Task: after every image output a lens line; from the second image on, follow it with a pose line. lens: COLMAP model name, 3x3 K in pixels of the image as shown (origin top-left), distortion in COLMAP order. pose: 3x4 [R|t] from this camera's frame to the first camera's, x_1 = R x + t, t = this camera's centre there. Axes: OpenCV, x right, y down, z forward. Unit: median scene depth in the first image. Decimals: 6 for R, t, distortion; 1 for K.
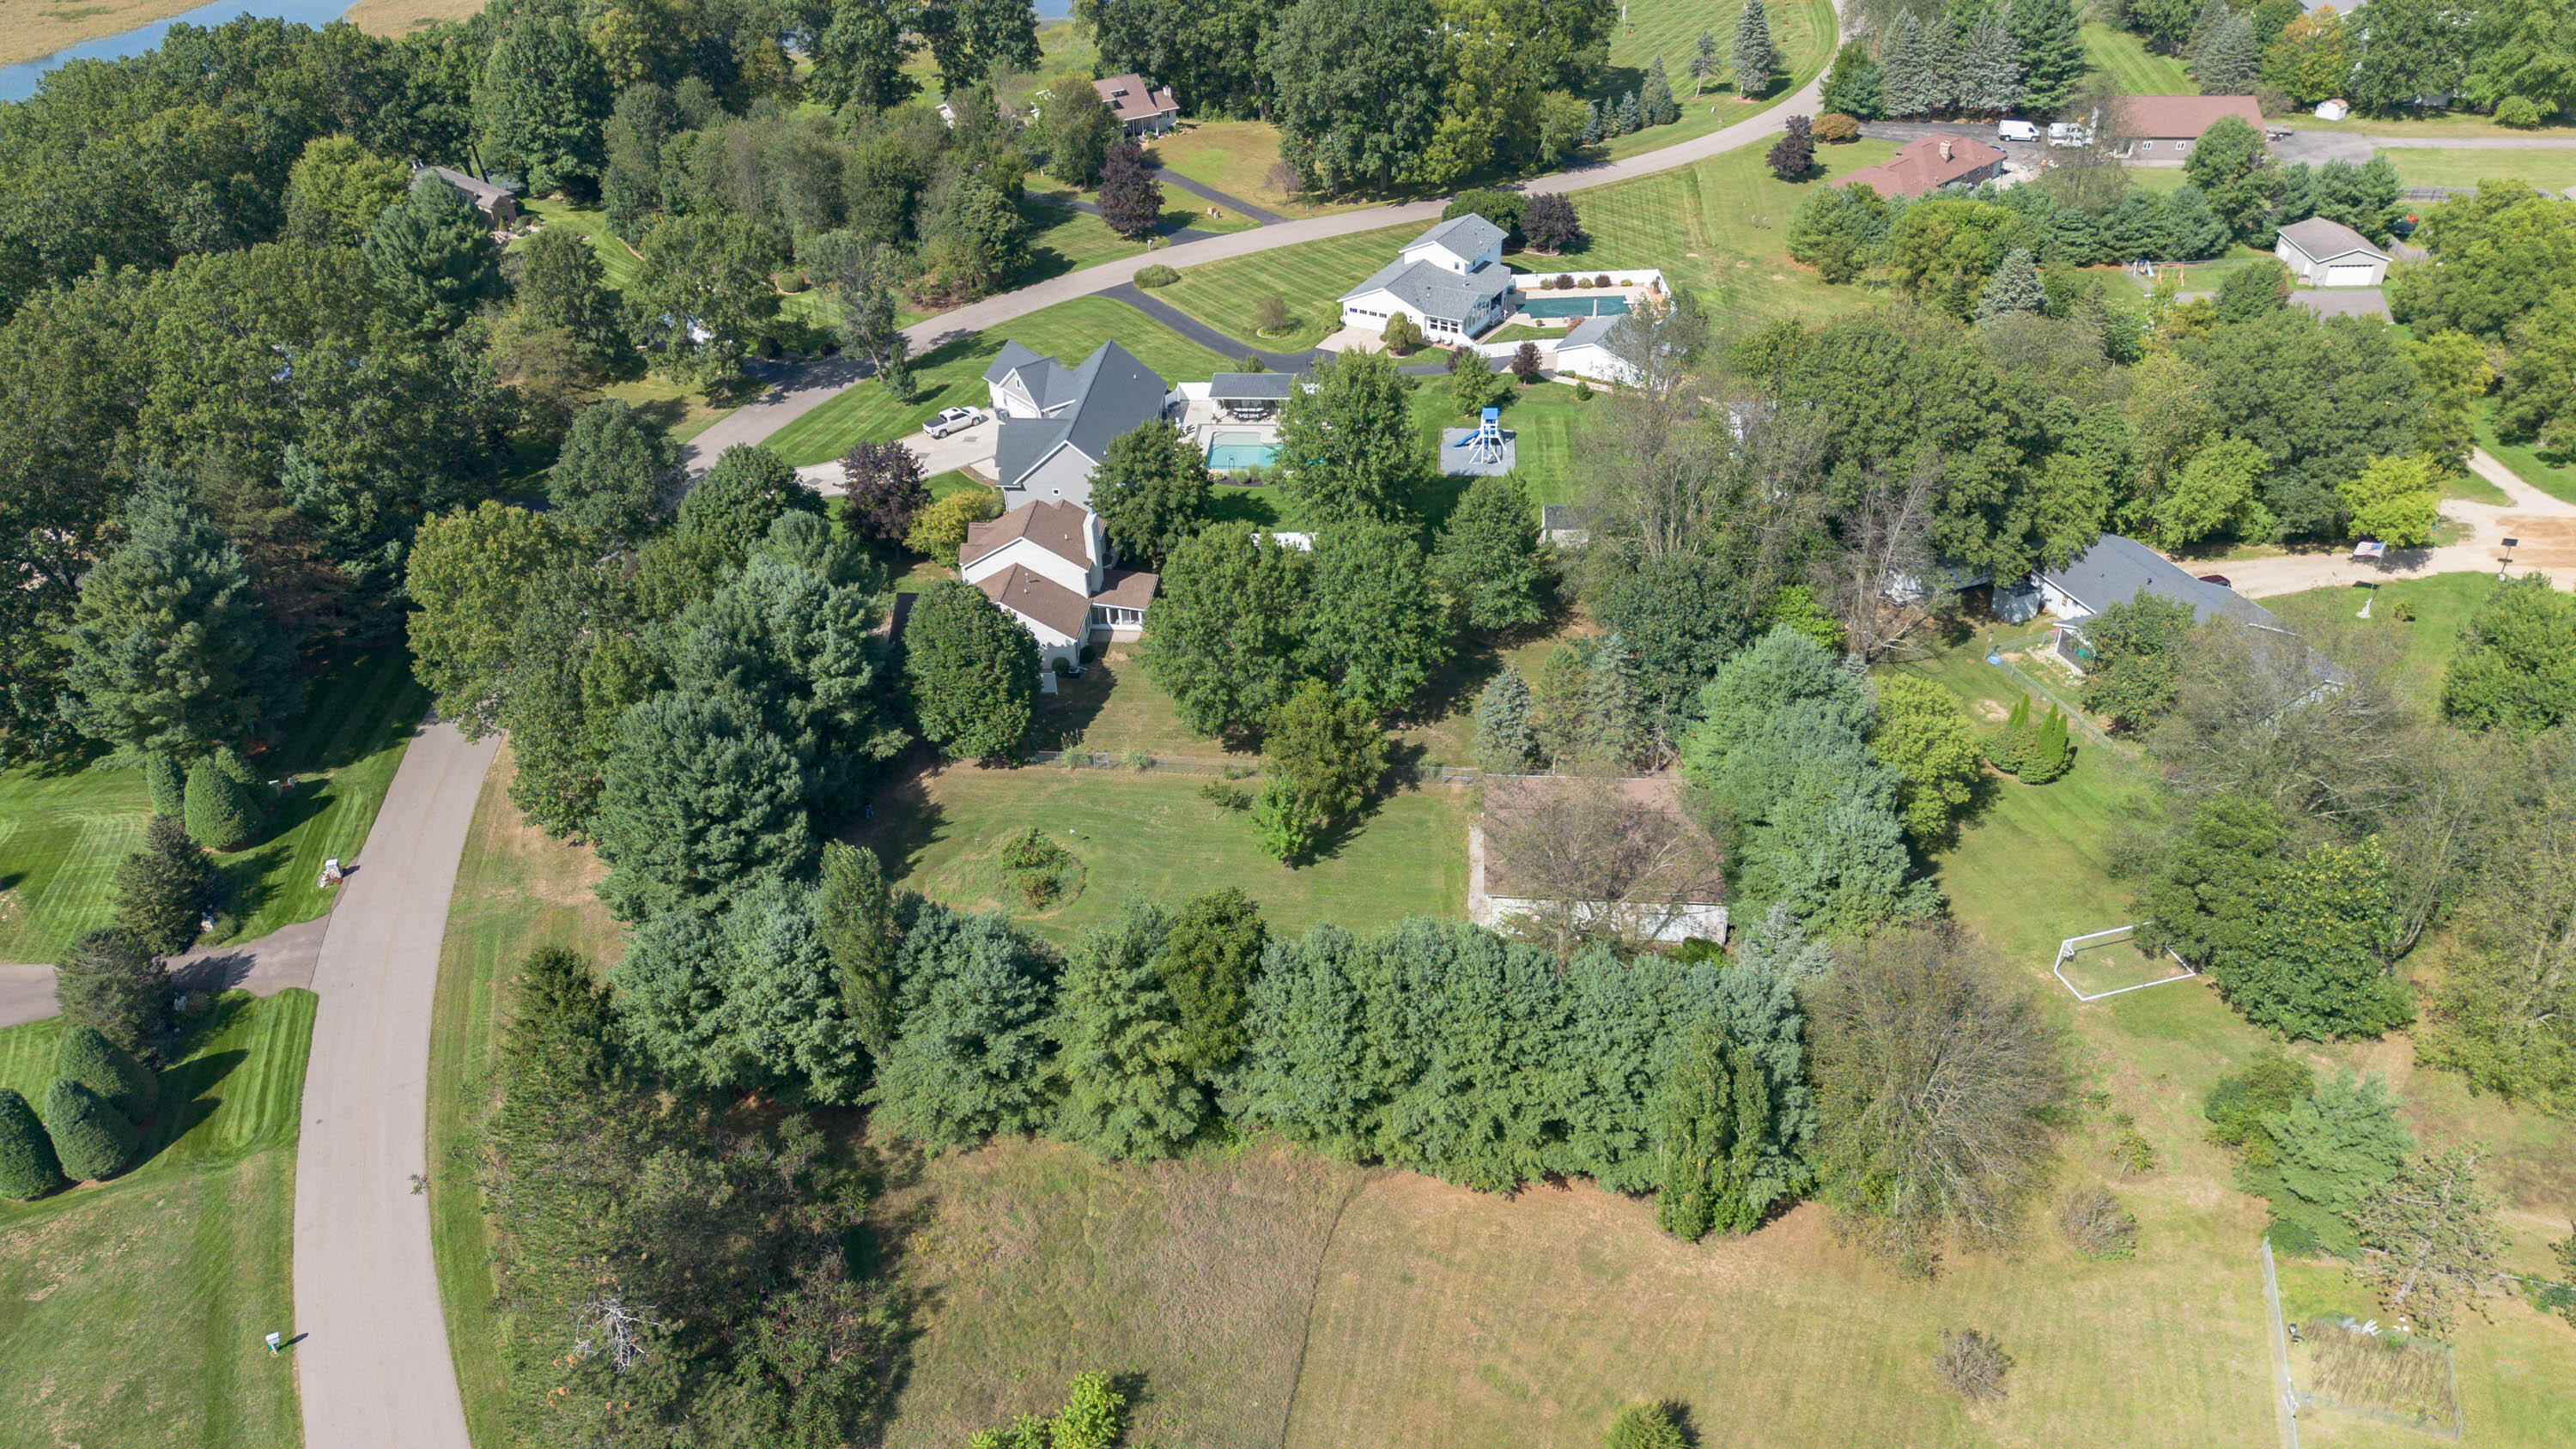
lens RADIAL K [[1828.2, 0, 1290.1], [0, 1828.2, 731.8], [0, 0, 1]] dist [0.070415, -0.072878]
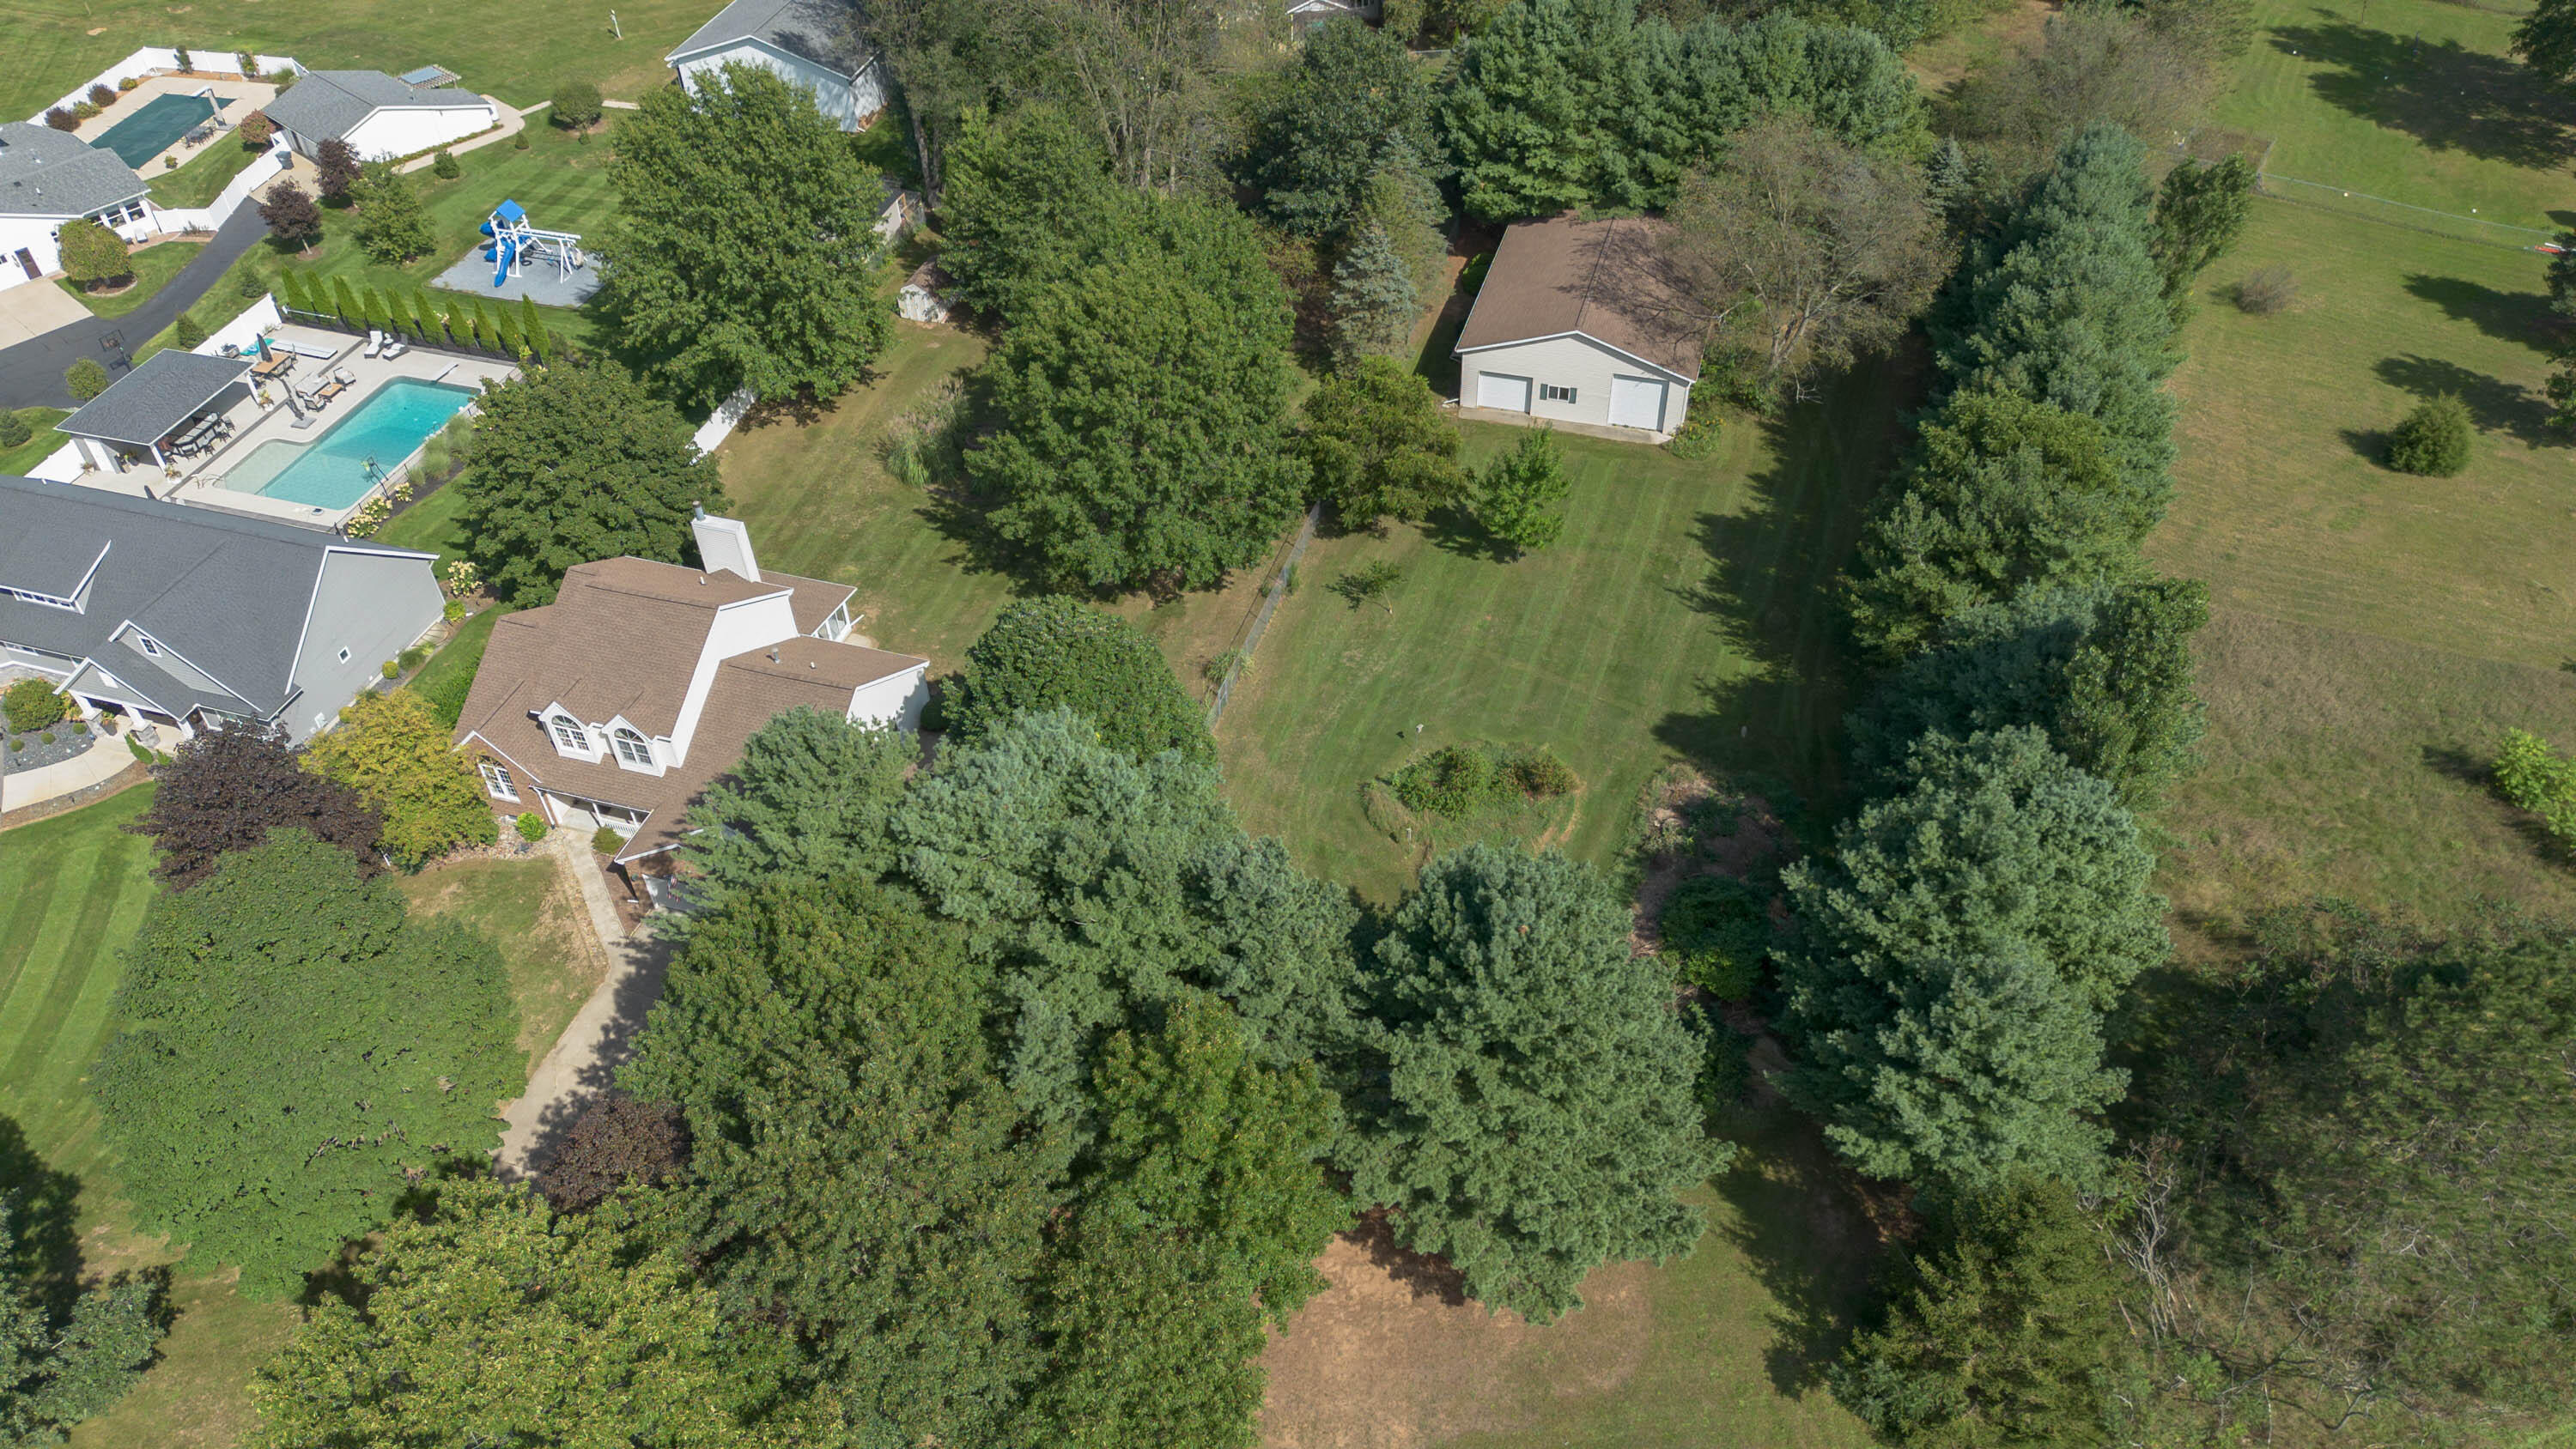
lens RADIAL K [[1828.2, 0, 1290.1], [0, 1828.2, 731.8], [0, 0, 1]] dist [0.070415, -0.072878]
pose [[0.204733, -0.651279, 0.730698, -0.595756], [0.557414, 0.691214, 0.459906, -0.265819], [-0.804596, 0.313143, 0.504546, 0.693346]]
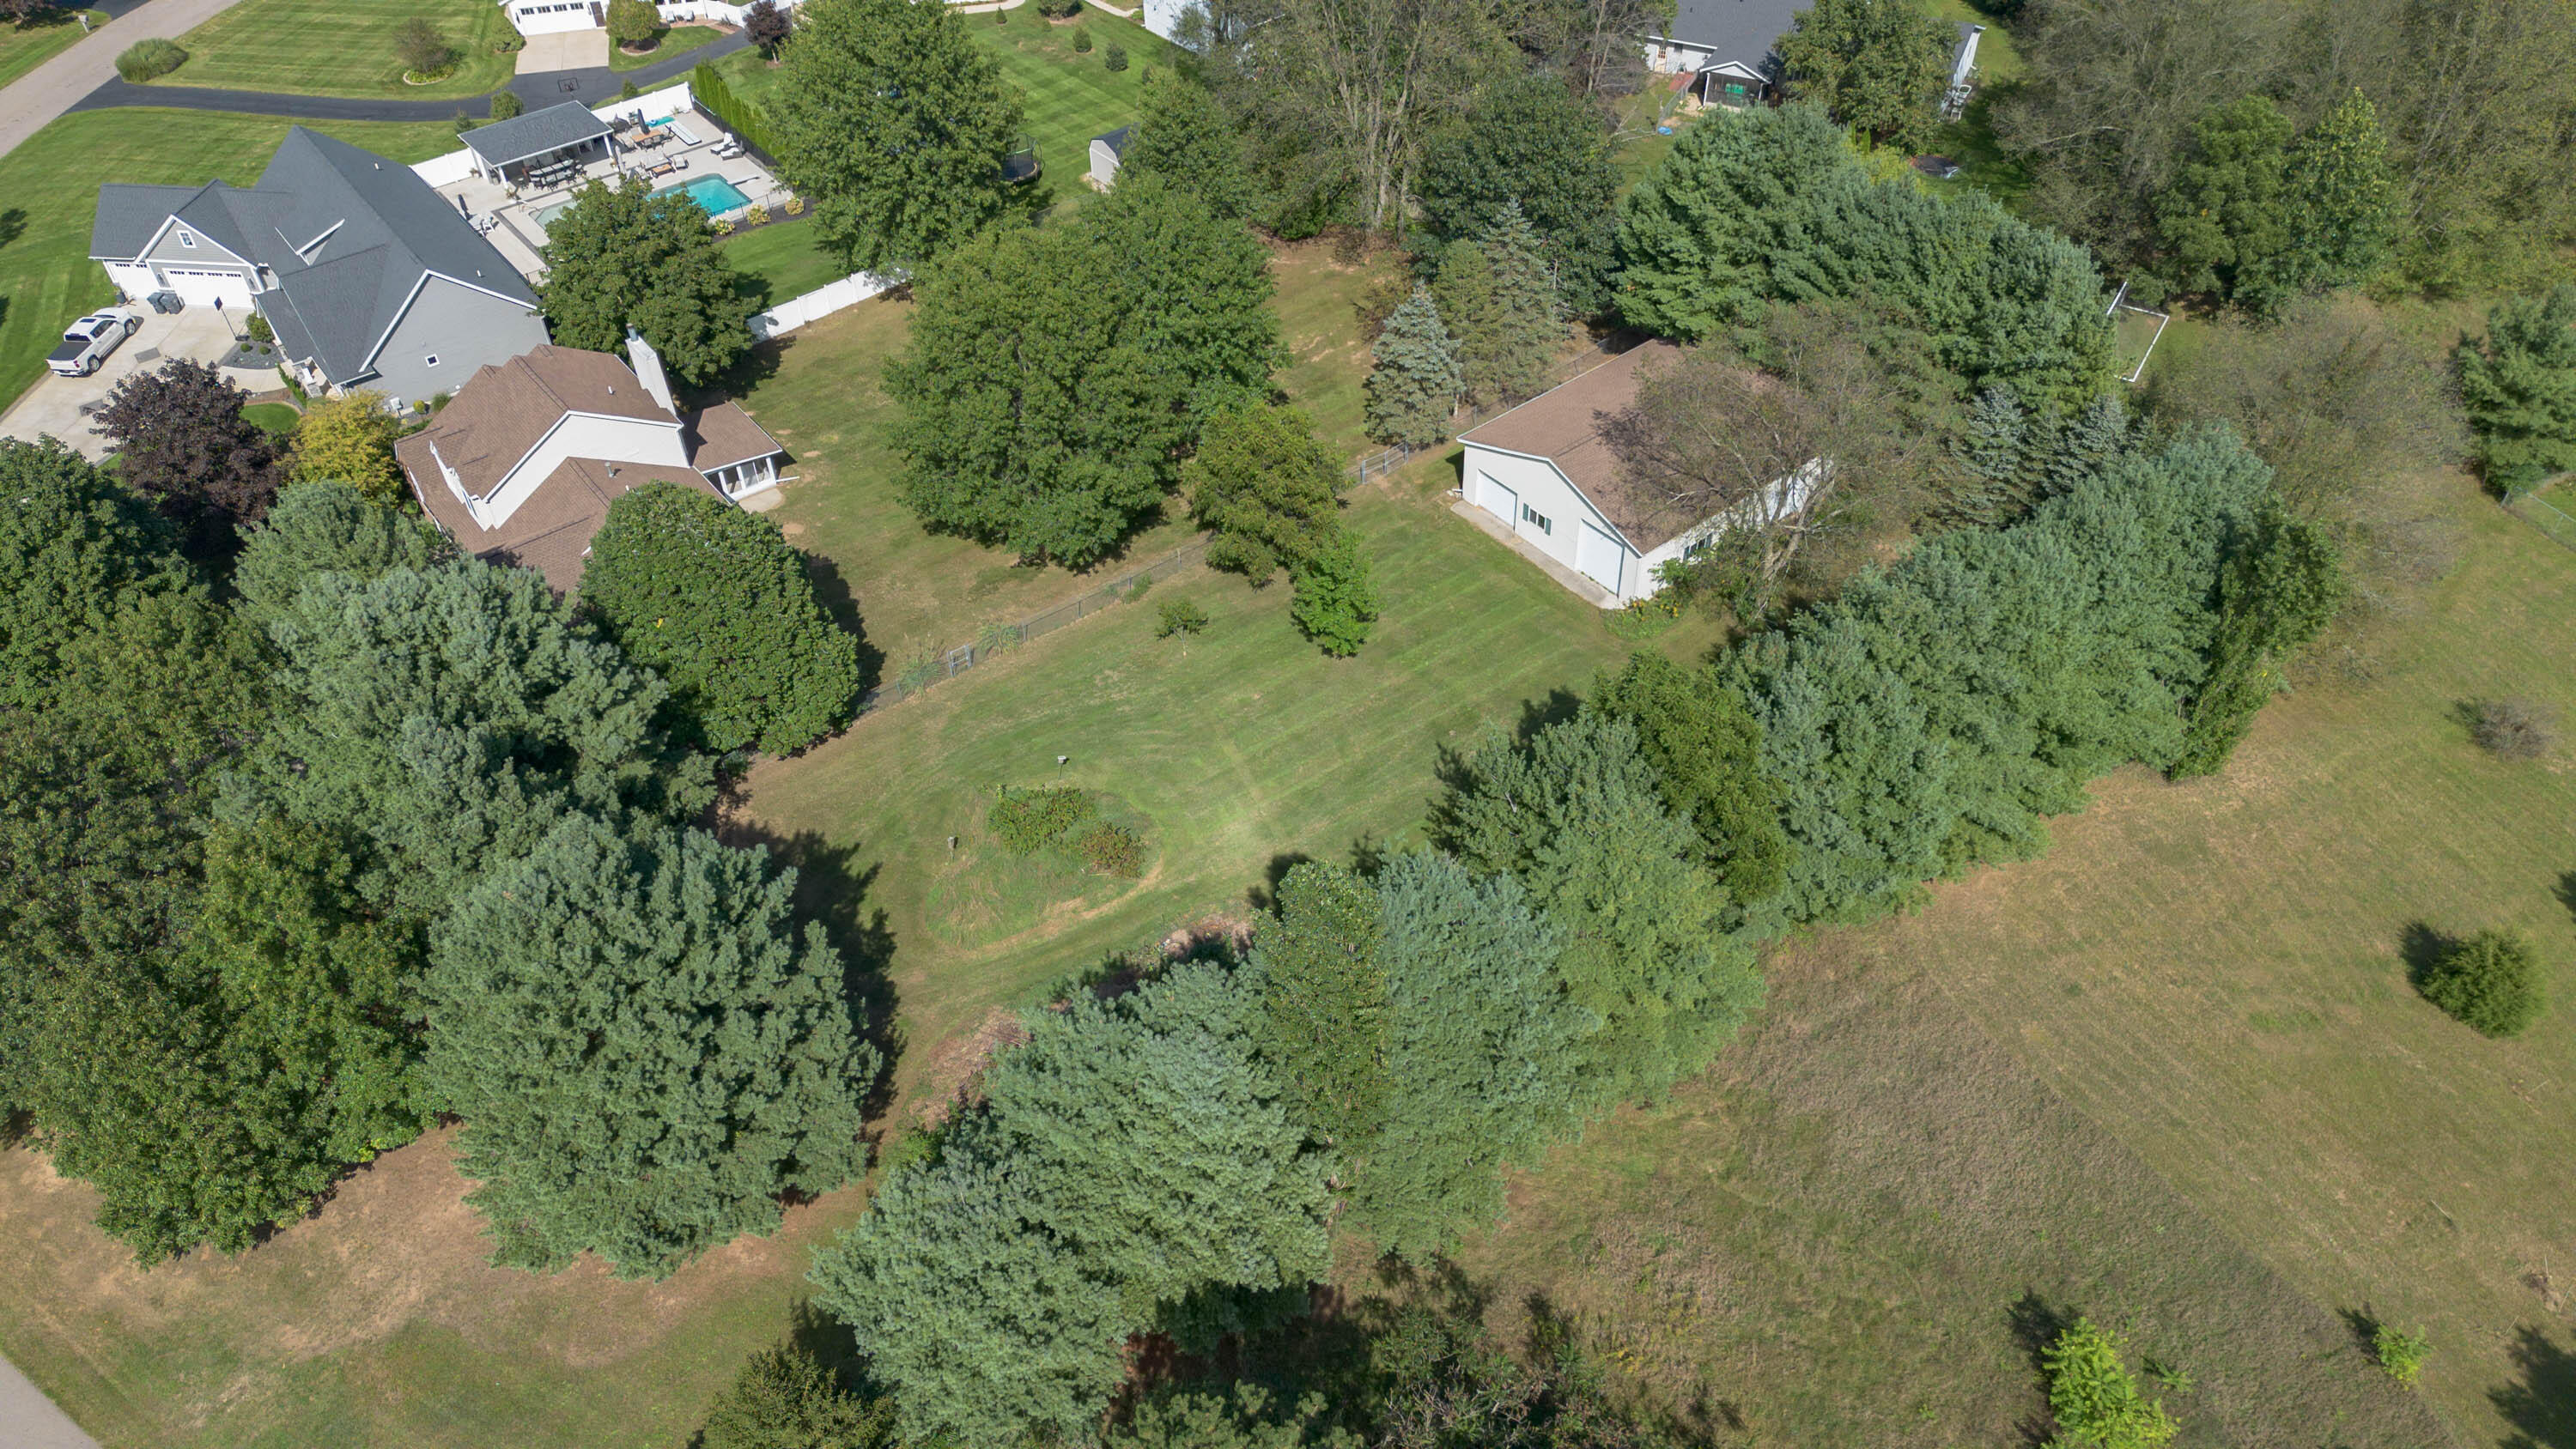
lens RADIAL K [[1828.2, 0, 1290.1], [0, 1828.2, 731.8], [0, 0, 1]] dist [0.070415, -0.072878]
pose [[0.727910, -0.461543, 0.507076, -0.376465], [0.386898, 0.887026, 0.251982, -0.083625], [-0.566090, 0.012766, 0.824245, 0.411572]]
